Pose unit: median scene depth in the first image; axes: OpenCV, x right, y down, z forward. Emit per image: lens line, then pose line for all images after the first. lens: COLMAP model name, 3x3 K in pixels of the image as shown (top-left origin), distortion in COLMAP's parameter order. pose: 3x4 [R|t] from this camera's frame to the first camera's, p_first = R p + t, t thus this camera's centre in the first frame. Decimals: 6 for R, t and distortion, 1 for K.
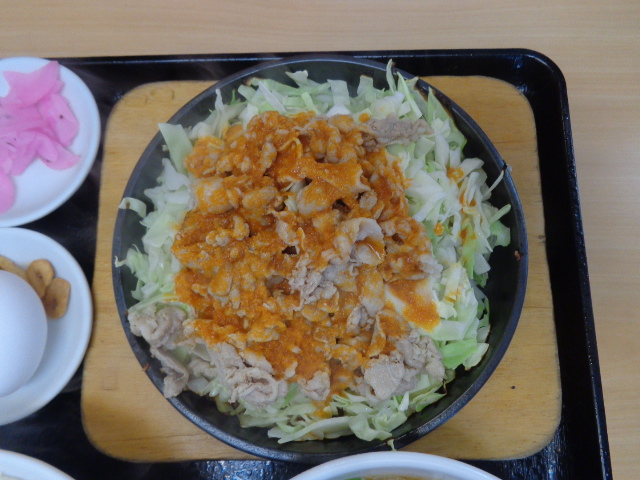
lens RADIAL K [[515.8, 0, 320.0], [0, 515.8, 240.0], [0, 0, 1]] dist [-0.004175, 0.004338]
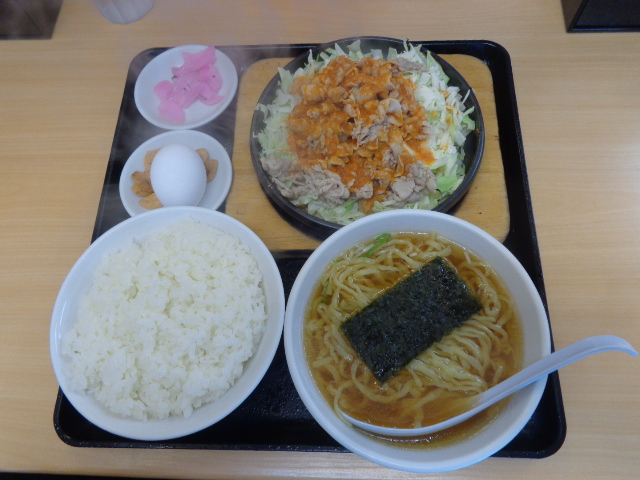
lens RADIAL K [[515.8, 0, 320.0], [0, 515.8, 240.0], [0, 0, 1]] dist [-0.004175, 0.004338]
pose [[0.998940, 0.016767, -0.042865, -0.084264], [-0.024347, 0.982823, -0.182938, 0.773684], [0.039061, 0.183788, 0.982190, -0.734661]]
